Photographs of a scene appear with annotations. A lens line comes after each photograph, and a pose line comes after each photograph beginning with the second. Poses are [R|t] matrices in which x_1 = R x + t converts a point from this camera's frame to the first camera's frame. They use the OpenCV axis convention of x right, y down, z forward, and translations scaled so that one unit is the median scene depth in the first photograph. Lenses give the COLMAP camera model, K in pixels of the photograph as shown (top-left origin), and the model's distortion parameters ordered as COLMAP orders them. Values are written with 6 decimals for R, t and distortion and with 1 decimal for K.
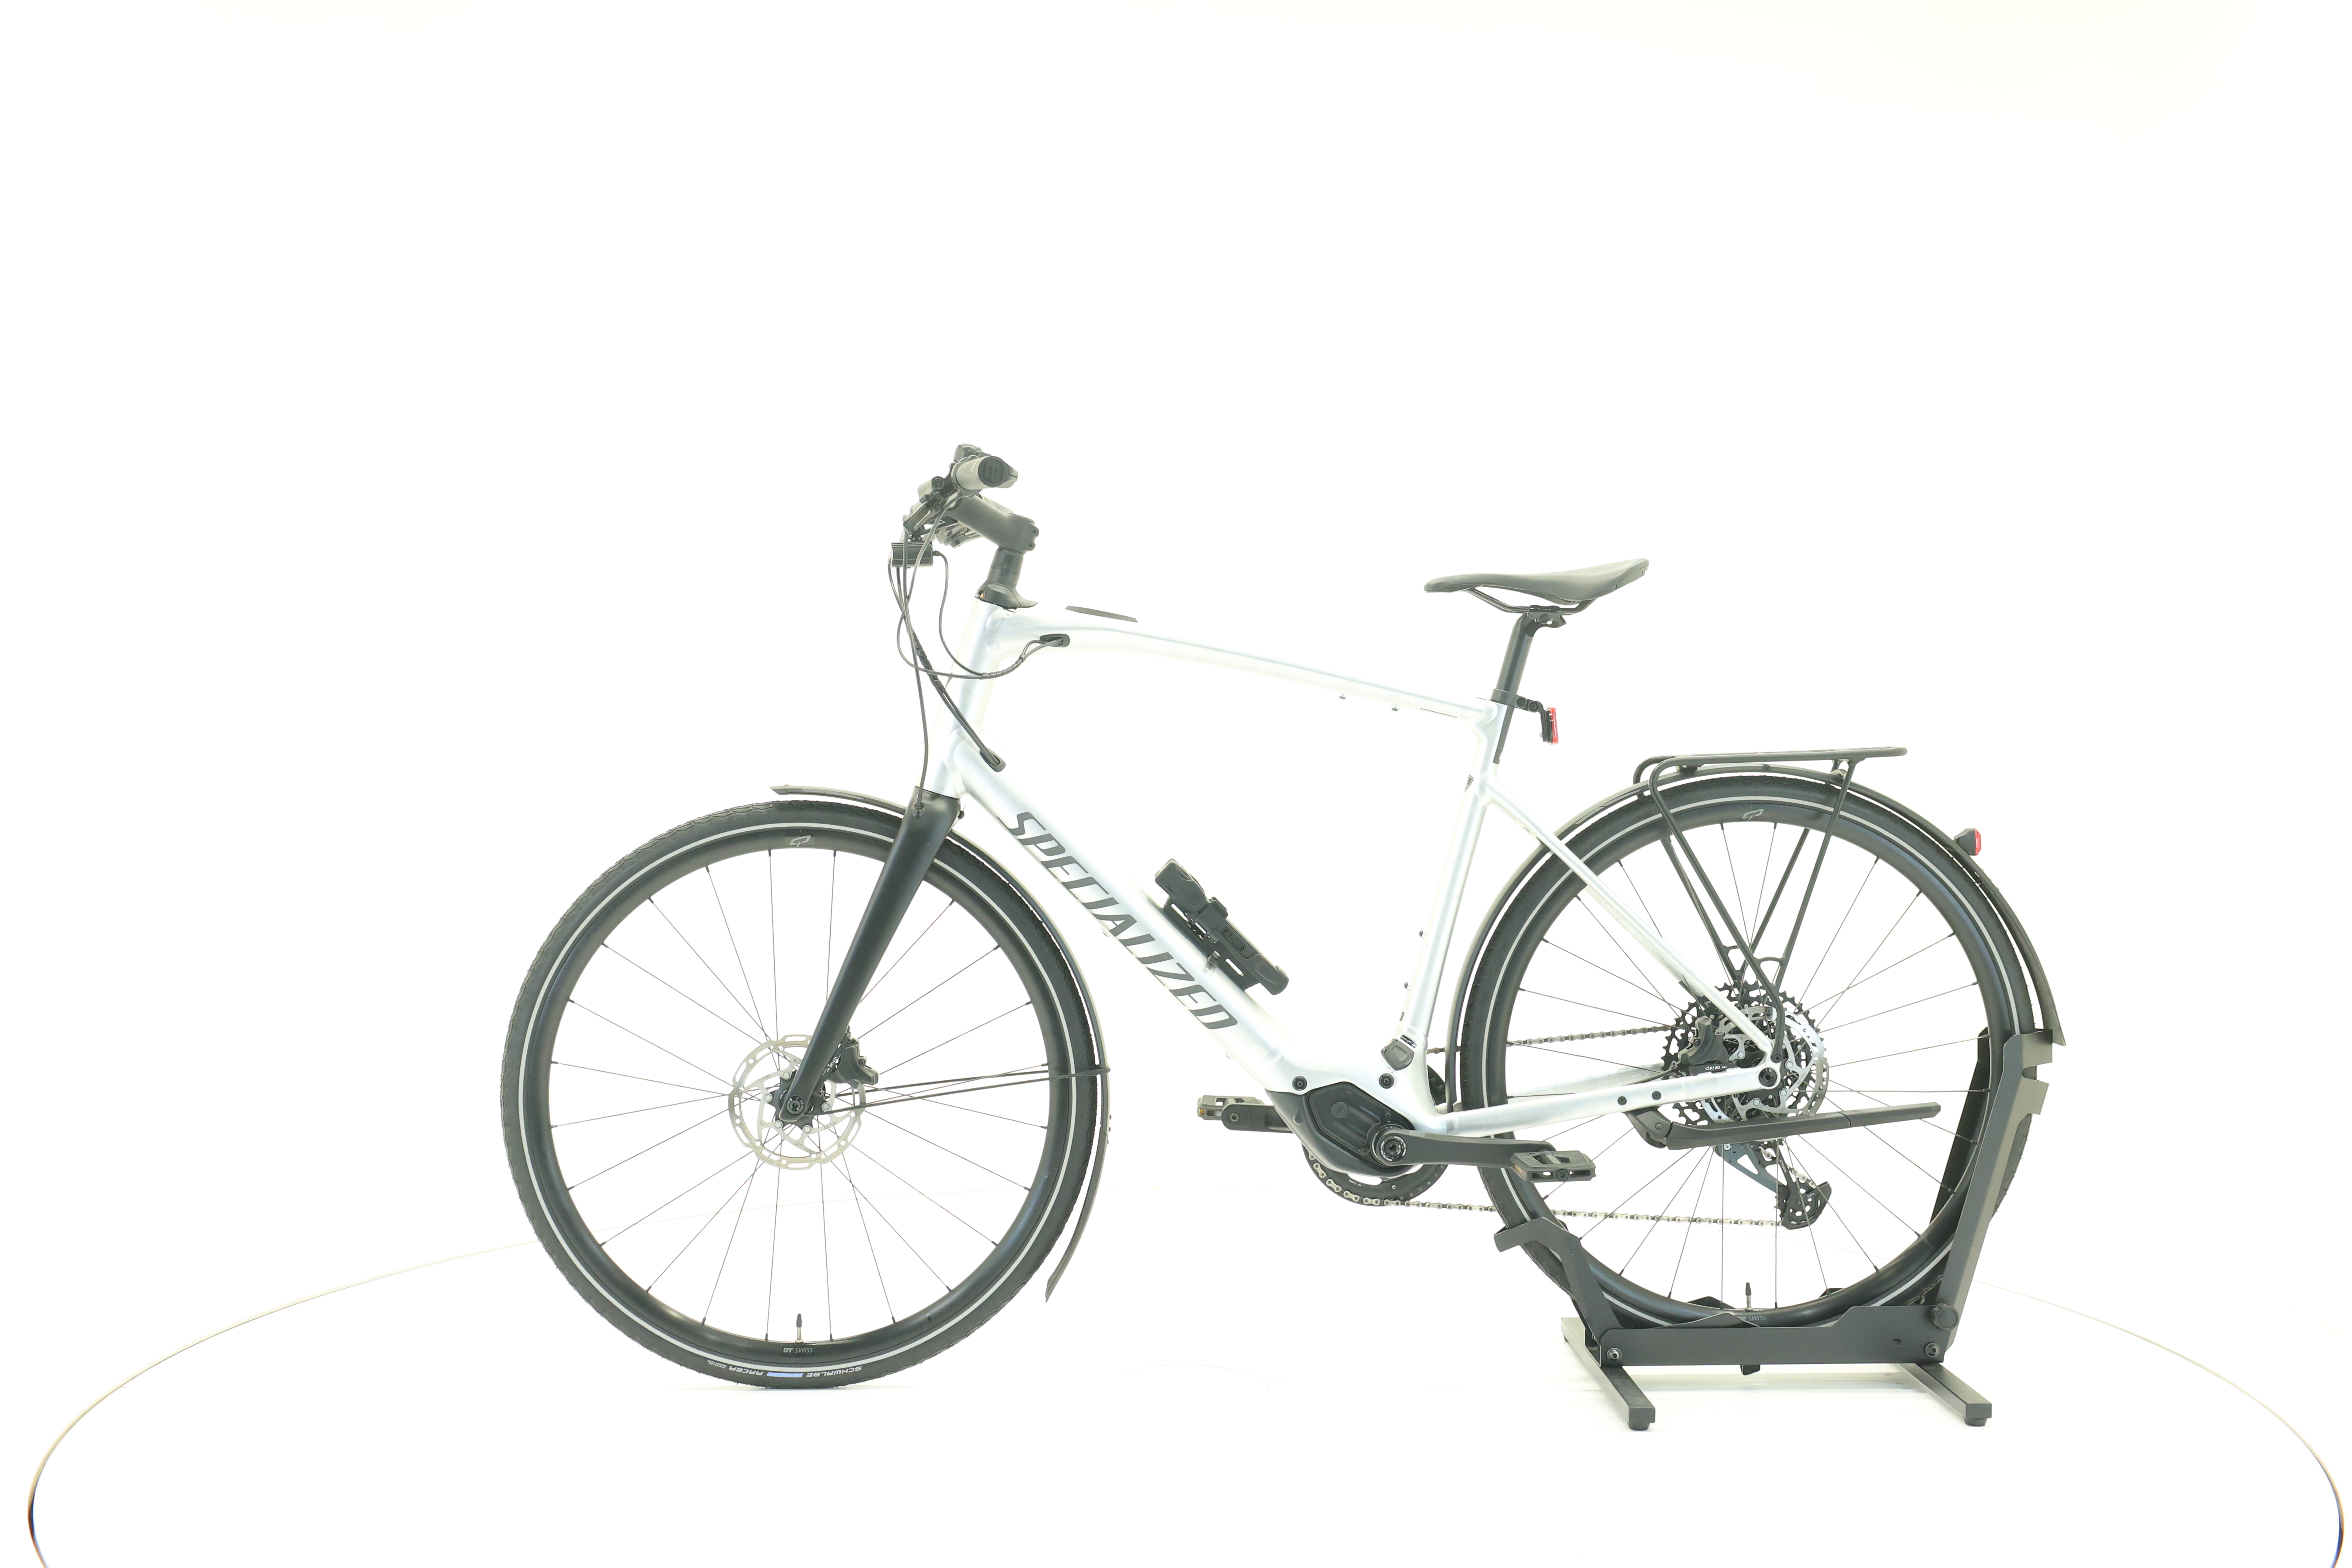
lens RADIAL K [[2500.7, 0, 1176.0], [0, 2500.7, 784.0], [0, 0, 1]] dist [-0.002900, 0.005342]
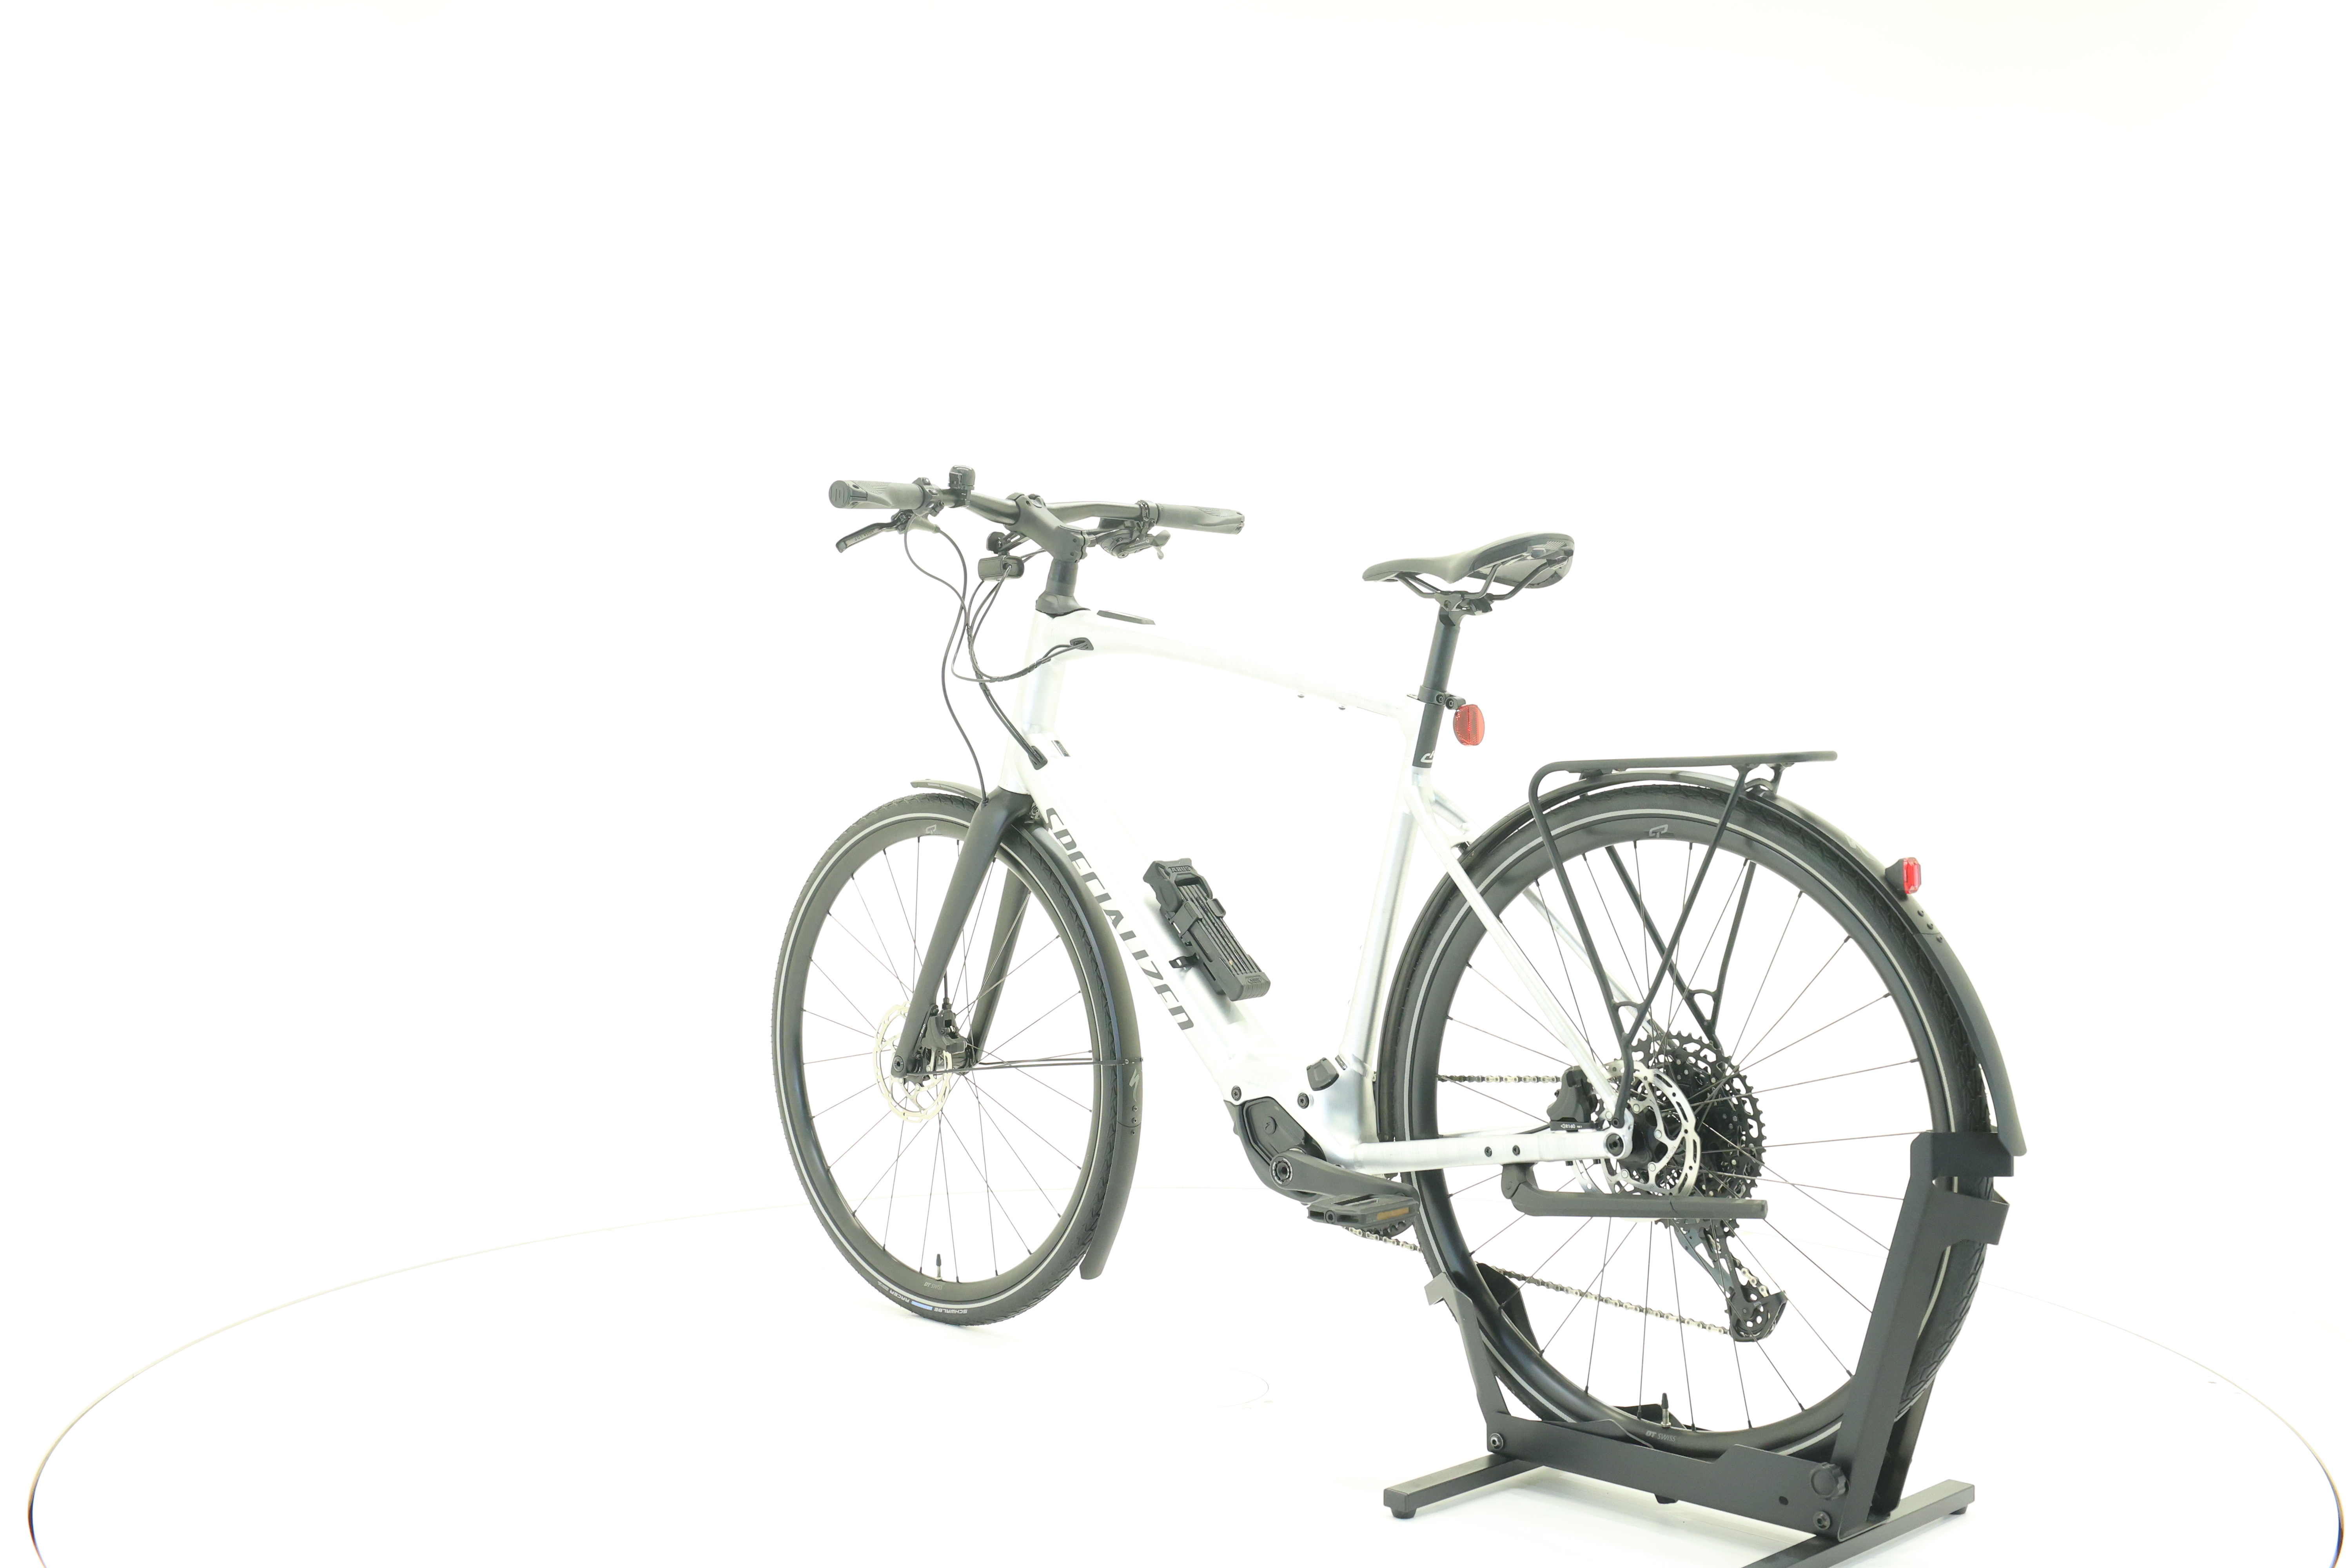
lens RADIAL K [[2500.7, 0, 1176.0], [0, 2500.7, 784.0], [0, 0, 1]] dist [-0.002900, 0.005342]
pose [[0.682112, 0.015511, -0.731083, 0.733014], [-0.020351, 0.999790, 0.002224, -0.002295], [0.730965, 0.013361, 0.682284, 0.312870]]
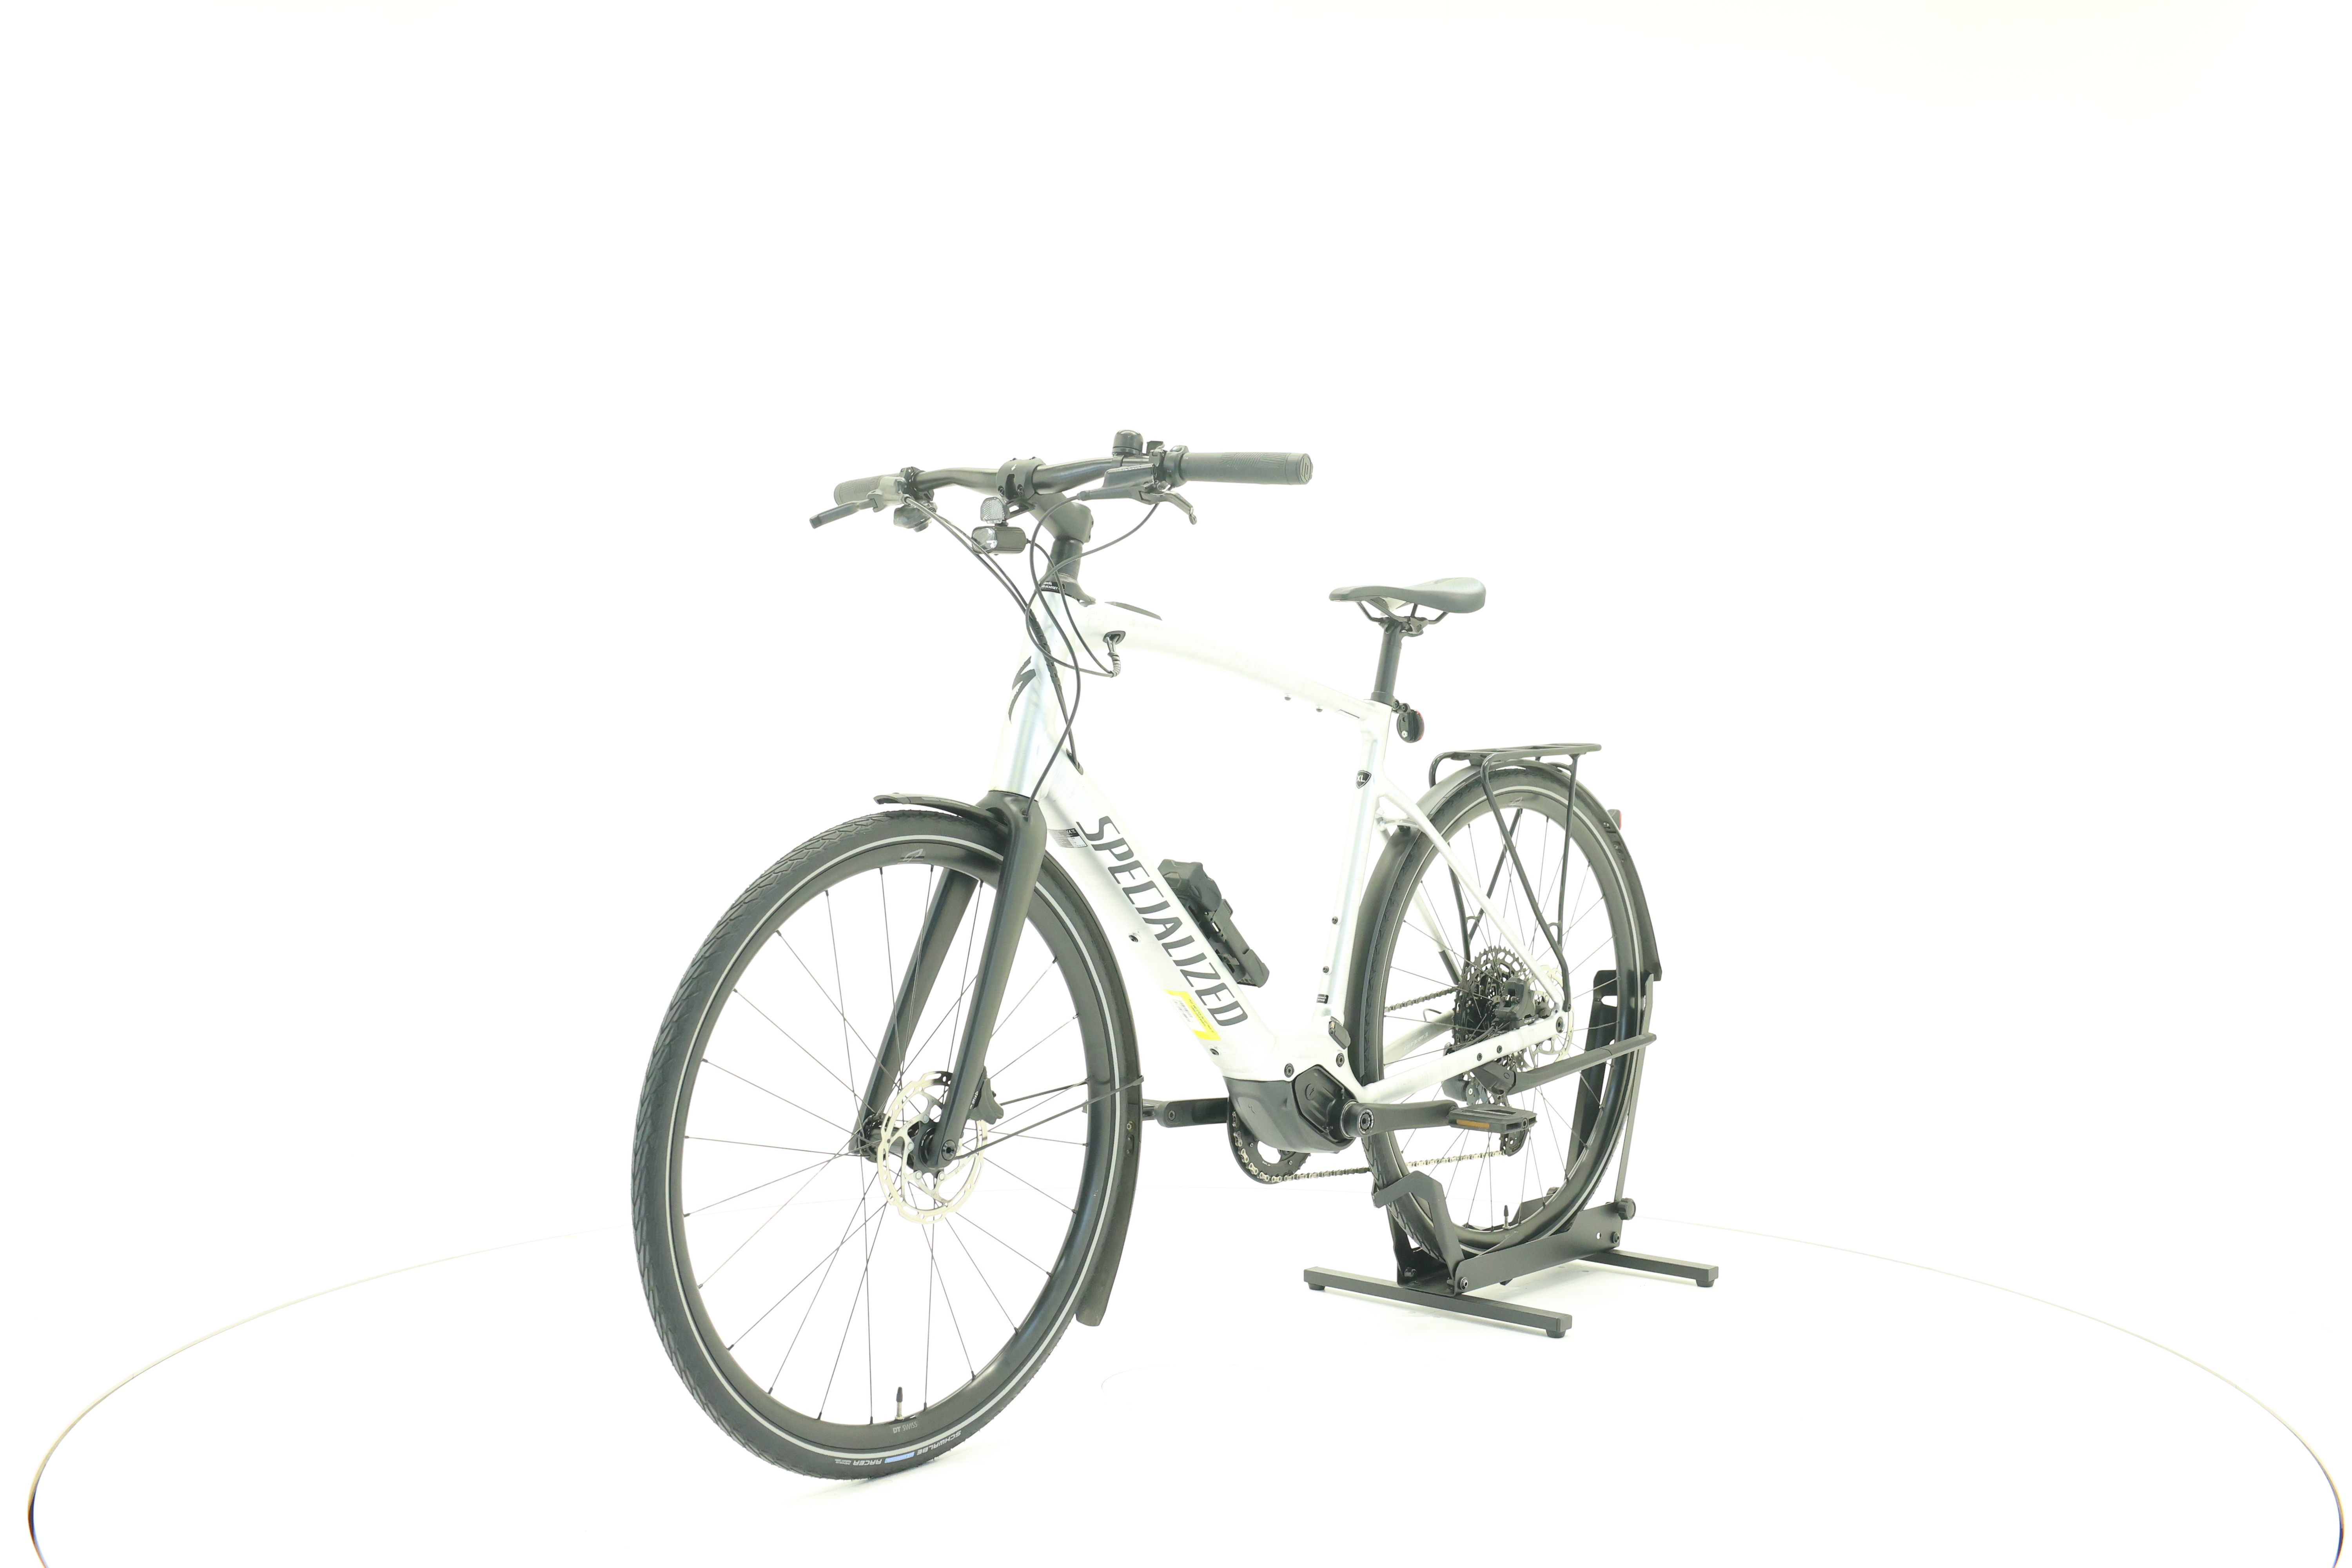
lens RADIAL K [[2500.7, 0, 1176.0], [0, 2500.7, 784.0], [0, 0, 1]] dist [-0.002900, 0.005342]
pose [[0.689703, -0.018206, 0.723864, -0.722593], [0.016065, 0.999823, 0.009840, -0.010077], [-0.723914, 0.004842, 0.689873, 0.312530]]
